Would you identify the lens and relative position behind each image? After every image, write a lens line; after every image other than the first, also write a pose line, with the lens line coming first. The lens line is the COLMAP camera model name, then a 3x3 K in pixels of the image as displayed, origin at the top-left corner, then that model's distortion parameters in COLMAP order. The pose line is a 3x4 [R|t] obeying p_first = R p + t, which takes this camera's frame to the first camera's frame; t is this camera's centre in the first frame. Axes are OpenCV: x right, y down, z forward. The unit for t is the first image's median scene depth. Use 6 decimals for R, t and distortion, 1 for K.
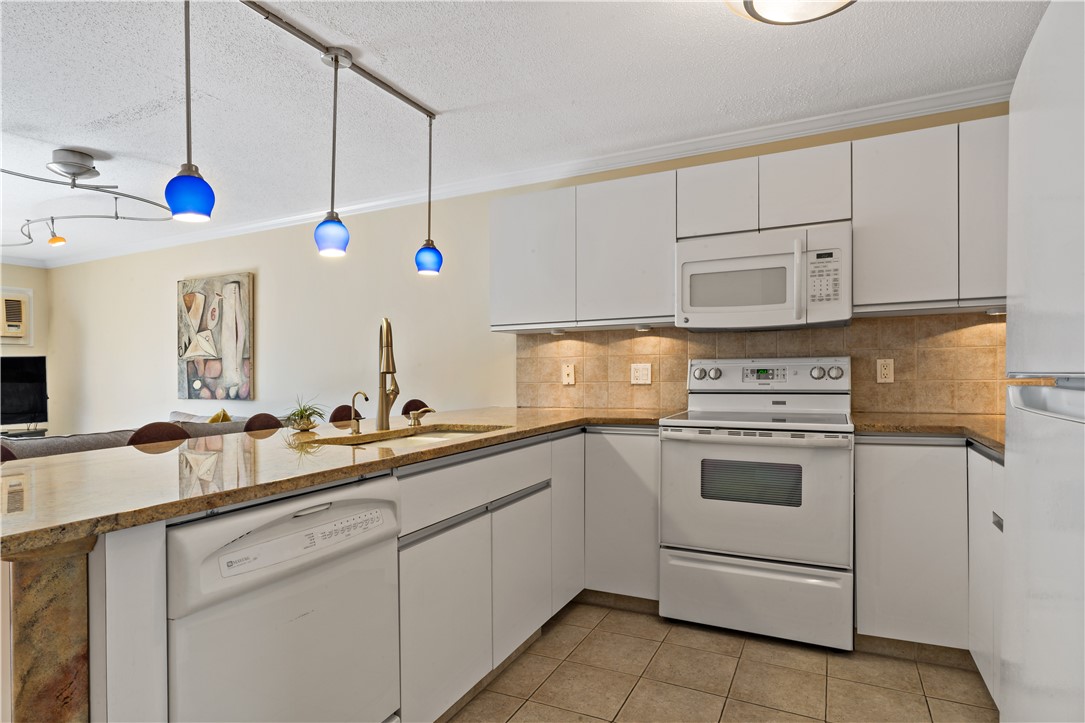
lens RADIAL K [[591.6, 0, 544.4], [0, 591.6, 352.0], [0, 0, 1]] dist [-0.003399, -0.001167]
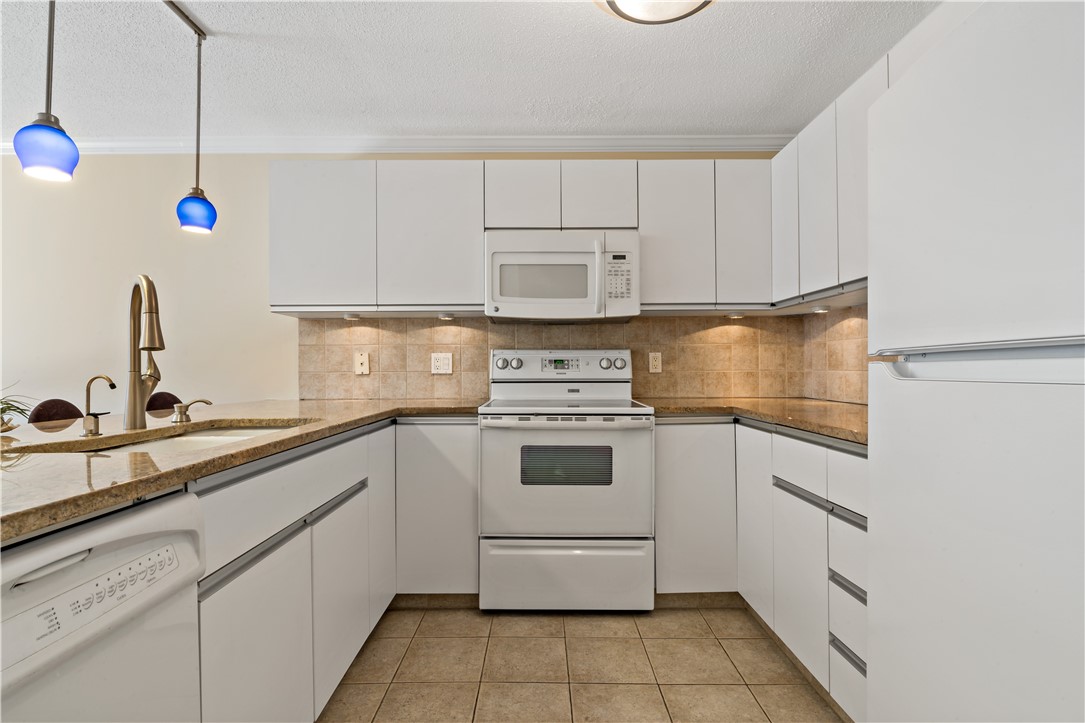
lens RADIAL K [[535.2, 0, 545.2], [0, 535.2, 361.2], [0, 0, 1]] dist [-0.011754, 0.008637]
pose [[0.897562, 0.015402, 0.440619, -0.097018], [-0.022425, 0.999691, 0.010735, 0.026099], [-0.440317, -0.019516, 0.897630, 0.164973]]
